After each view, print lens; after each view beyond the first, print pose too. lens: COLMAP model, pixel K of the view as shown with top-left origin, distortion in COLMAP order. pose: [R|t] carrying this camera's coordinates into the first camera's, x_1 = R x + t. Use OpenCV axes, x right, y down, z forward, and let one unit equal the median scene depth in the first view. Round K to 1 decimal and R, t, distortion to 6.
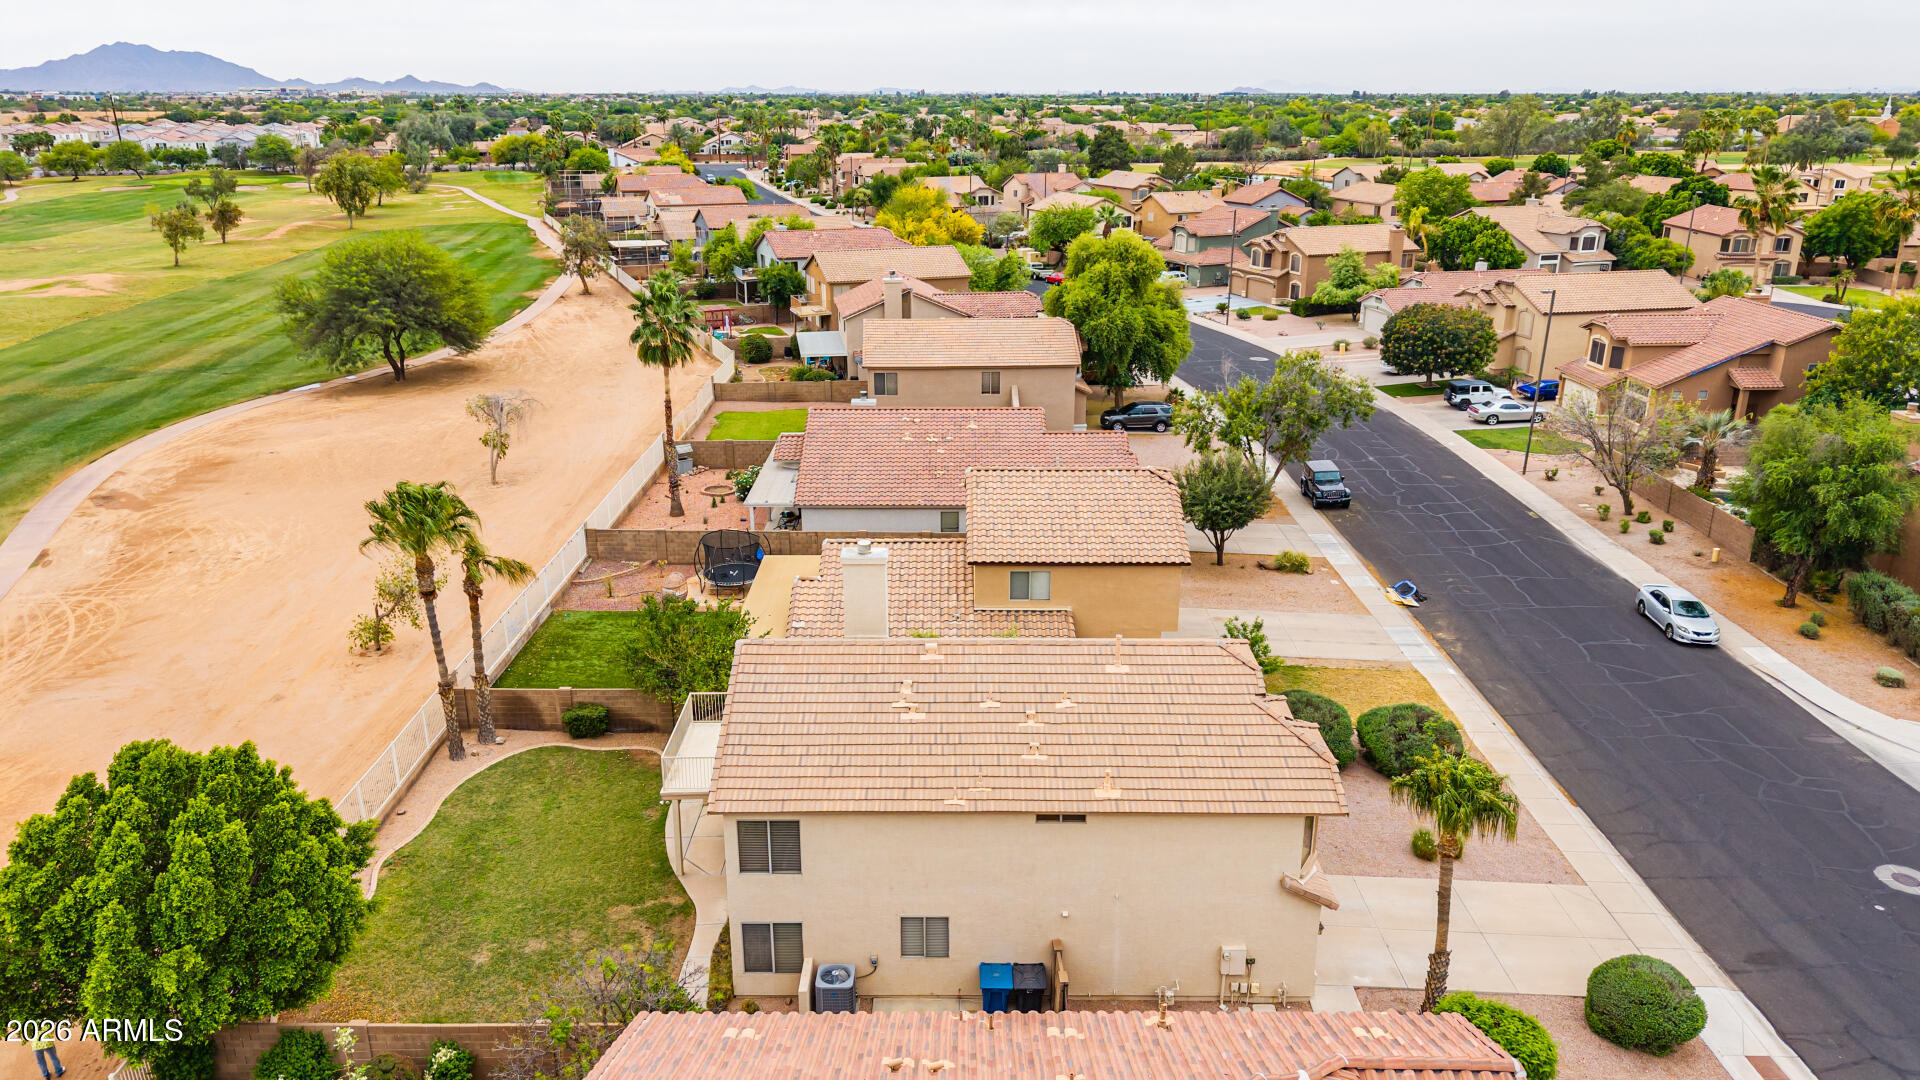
lens RADIAL K [[1273.6, 0, 946.0], [0, 1273.6, 535.4], [0, 0, 1]] dist [0.026722, -0.025559]
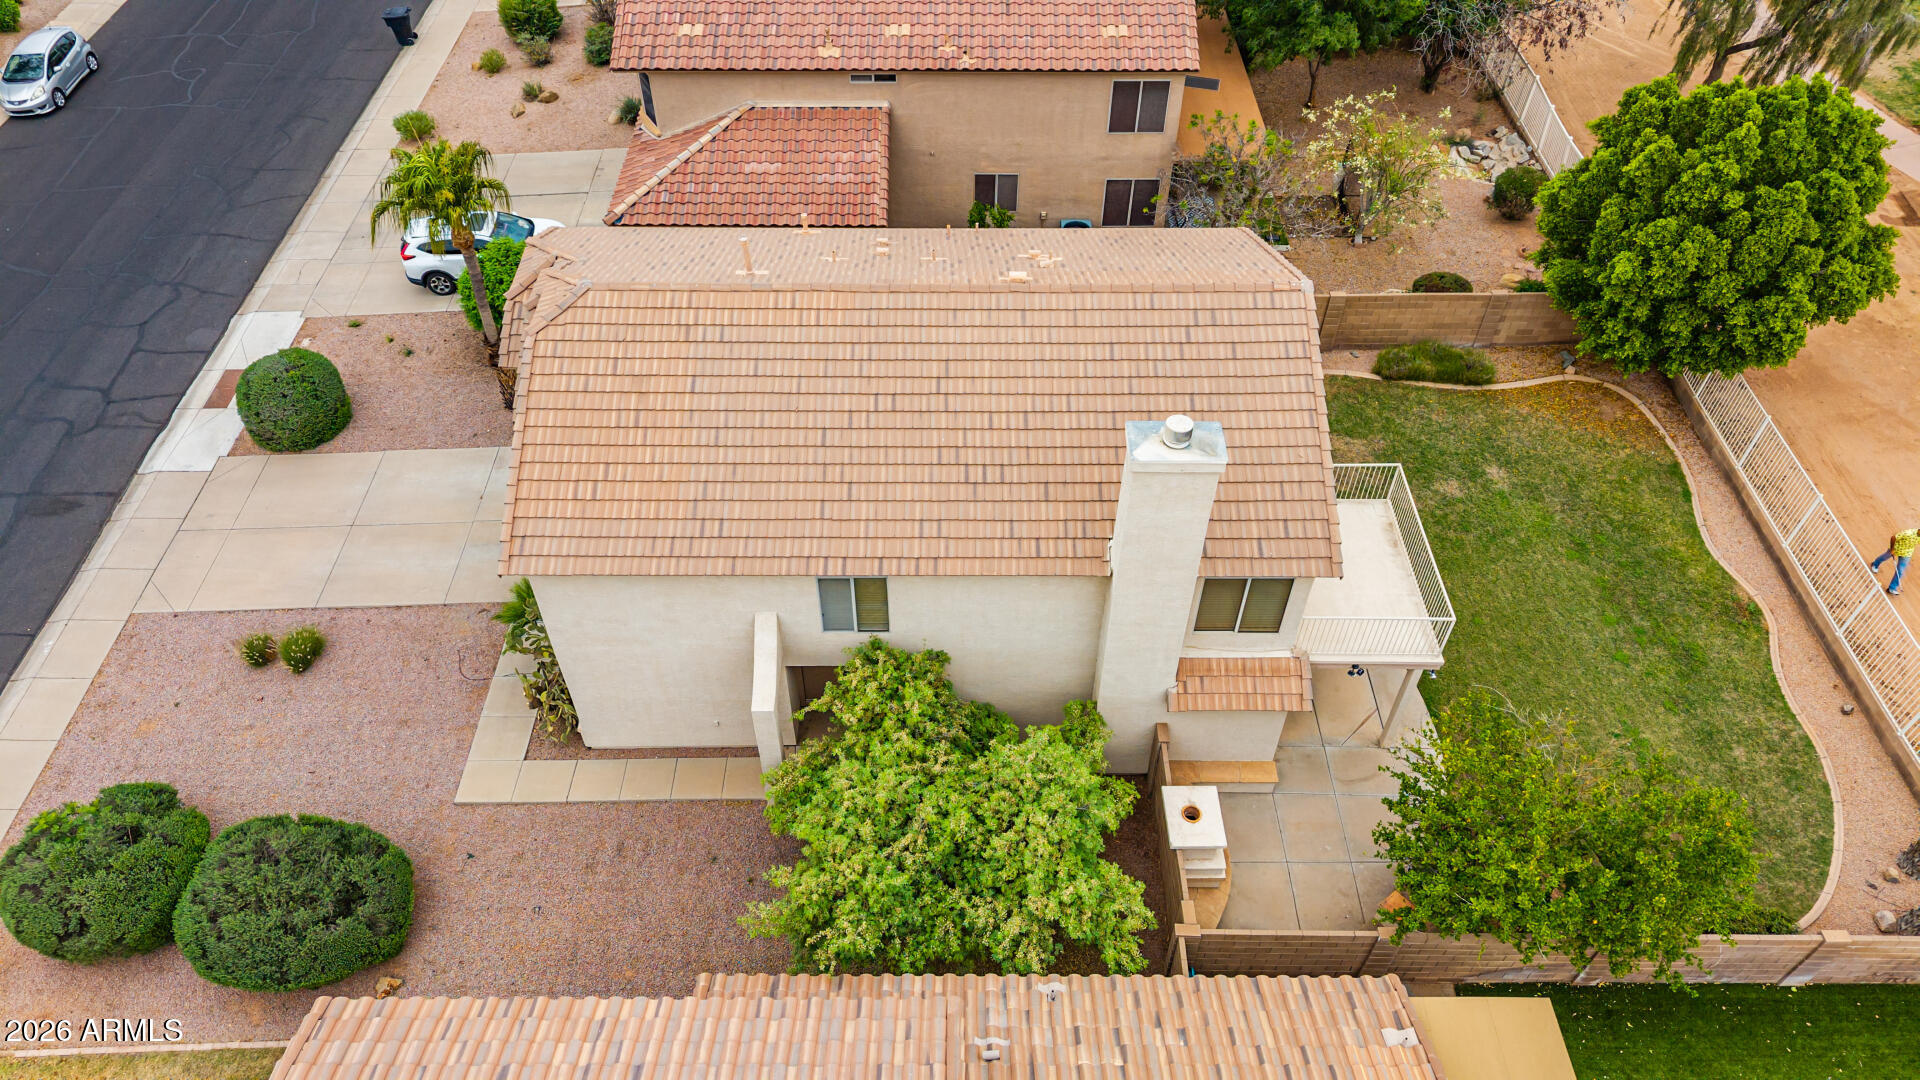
lens RADIAL K [[1293.4, 0, 960.0], [0, 1293.4, 540.0], [0, 0, 1]] dist [0.023556, -0.022667]
pose [[-0.999906, 0.009655, -0.009764, 0.026998], [-0.004956, 0.409413, 0.912336, -0.494286], [0.012806, 0.912298, -0.409326, 1.433215]]
